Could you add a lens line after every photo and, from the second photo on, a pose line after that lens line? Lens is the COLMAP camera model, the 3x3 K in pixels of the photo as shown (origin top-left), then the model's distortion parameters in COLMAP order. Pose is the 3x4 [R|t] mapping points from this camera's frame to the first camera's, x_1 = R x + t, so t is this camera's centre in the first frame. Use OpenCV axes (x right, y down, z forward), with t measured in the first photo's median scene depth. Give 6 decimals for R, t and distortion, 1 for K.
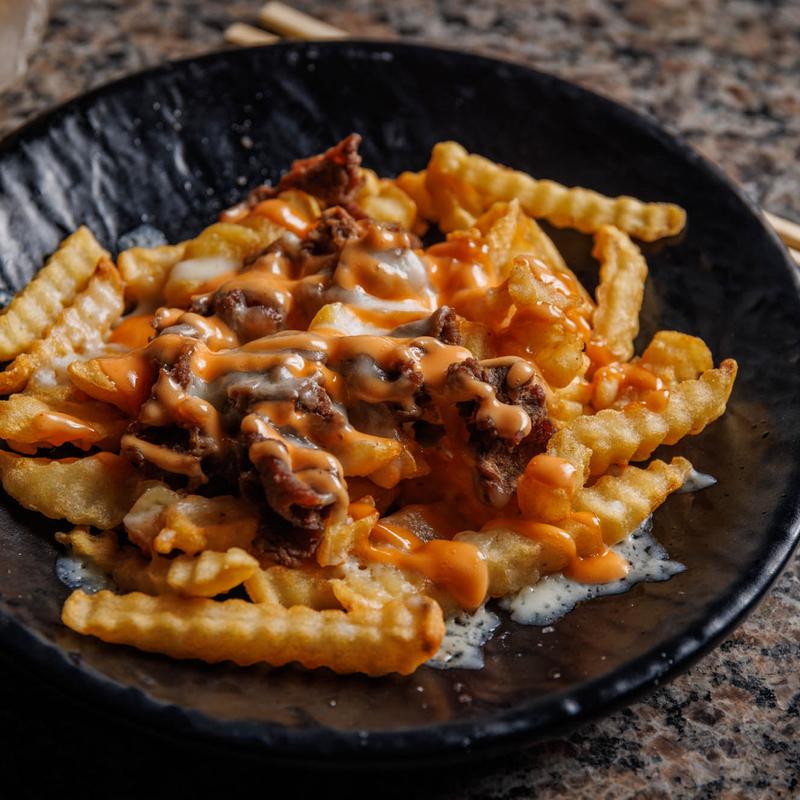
lens RADIAL K [[2171.9, 0, 400.0], [0, 2171.9, 400.0], [0, 0, 1]] dist [-0.026568, 0.353285]
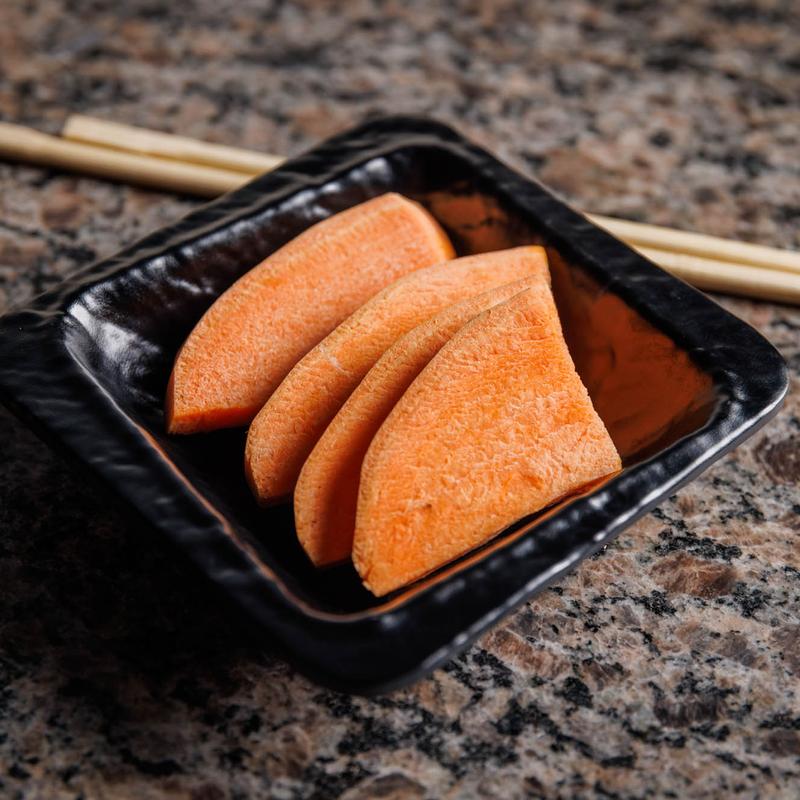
lens RADIAL K [[2031.3, 0, 400.0], [0, 2031.3, 400.0], [0, 0, 1]] dist [0.021085, -0.137121]
pose [[0.995966, 0.056939, -0.069357, 0.129579], [-0.060205, 0.997128, -0.045942, -0.081140], [0.066542, 0.049932, 0.996533, 0.382268]]
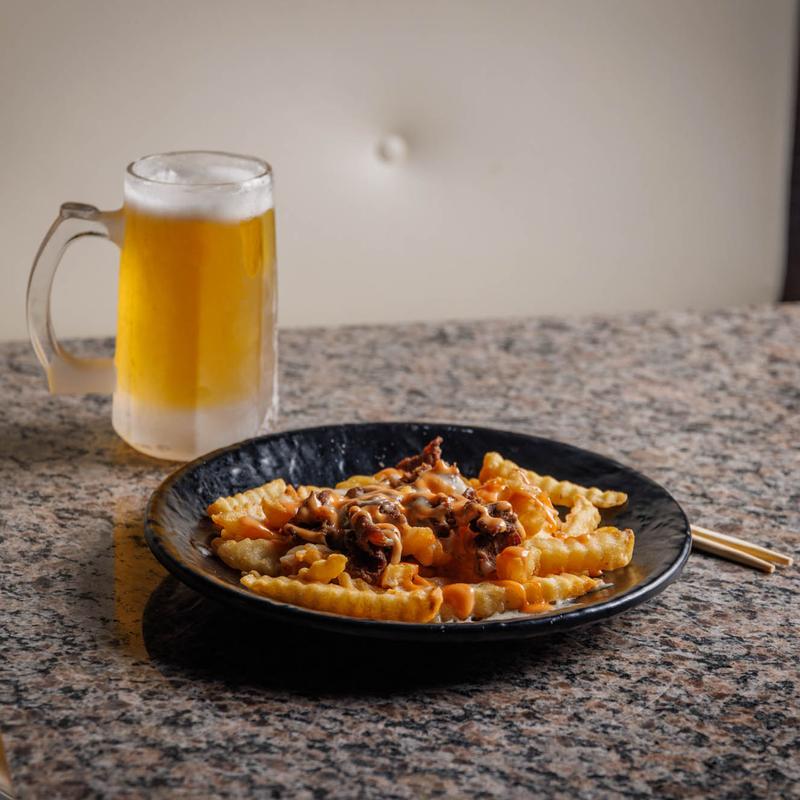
lens RADIAL K [[2550.6, 0, 380.0], [0, 2550.6, 399.3], [0, 0, 1]] dist [-0.037296, -0.107657]
pose [[0.987577, 0.047760, -0.149701, 0.243976], [-0.113686, 0.874842, -0.470878, 0.843661], [0.108475, 0.482047, 0.869404, -0.832716]]
